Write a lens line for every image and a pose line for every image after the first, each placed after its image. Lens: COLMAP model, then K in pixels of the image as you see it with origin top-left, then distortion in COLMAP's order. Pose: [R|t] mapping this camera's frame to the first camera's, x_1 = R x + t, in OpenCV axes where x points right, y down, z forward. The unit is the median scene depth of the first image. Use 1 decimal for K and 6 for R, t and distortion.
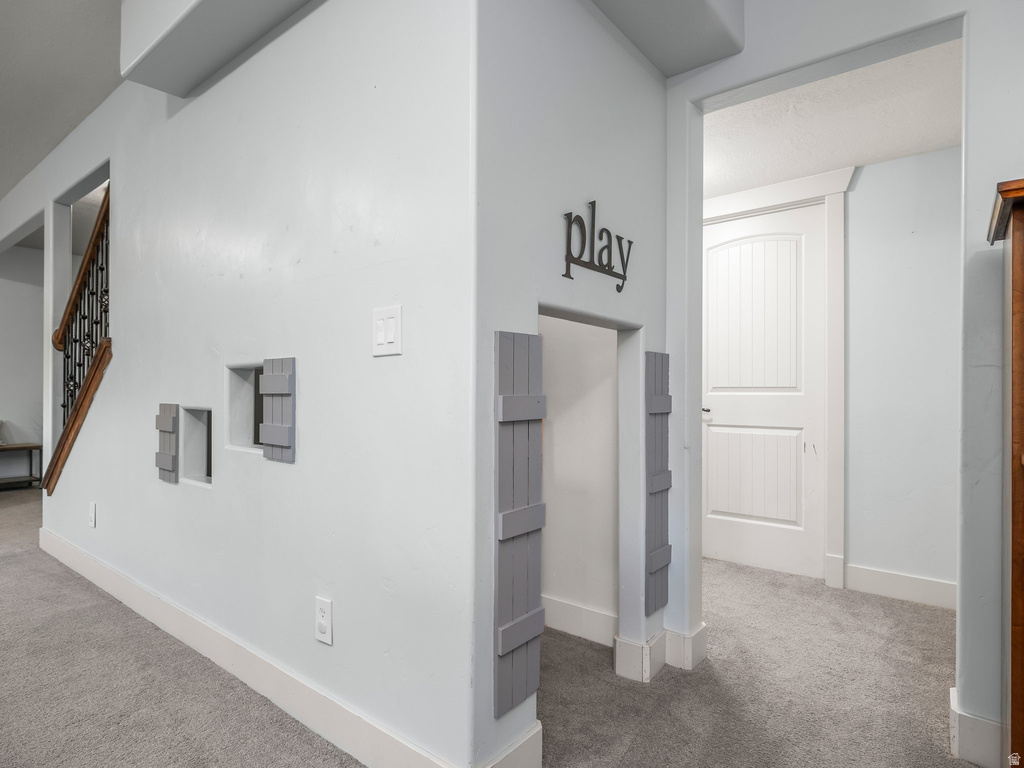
lens RADIAL K [[549.3, 0, 512.4], [0, 549.3, 390.8], [0, 0, 1]] dist [0.026524, 0.000575]
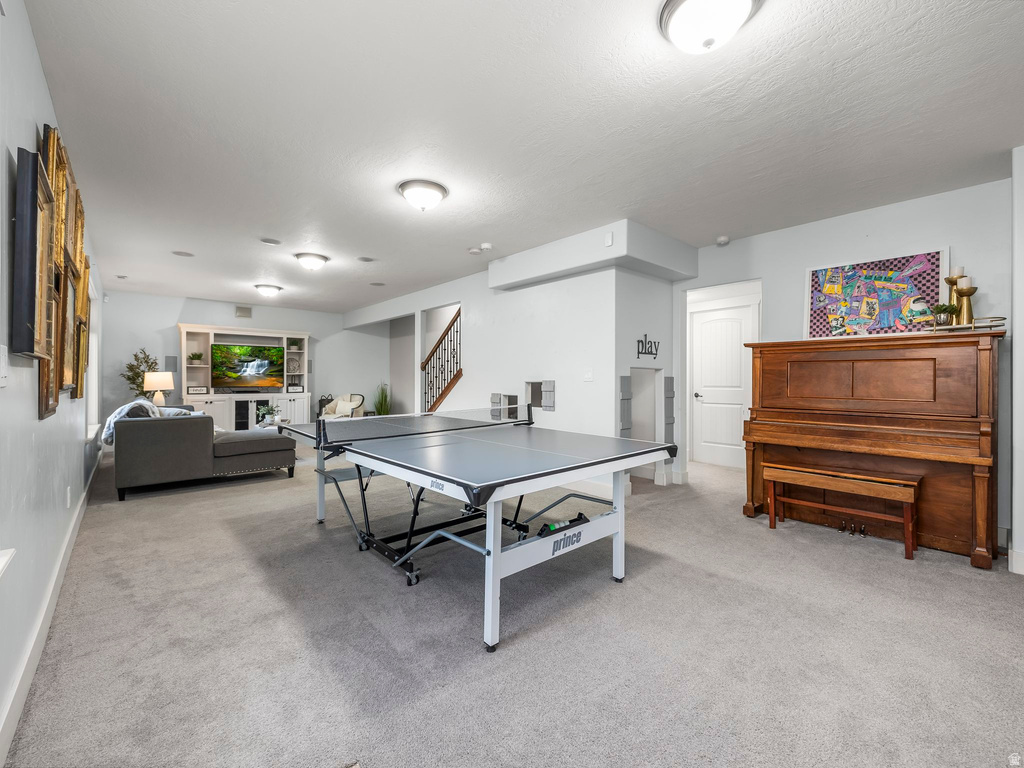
lens RADIAL K [[434.0, 0, 513.2], [0, 434.0, 380.1], [0, 0, 1]] dist [0.009399, -0.000263]
pose [[0.986582, -0.001457, -0.163259, -0.211694], [0.001600, 0.999998, 0.000740, -0.063621], [0.163257, -0.000991, 0.986583, -1.676643]]
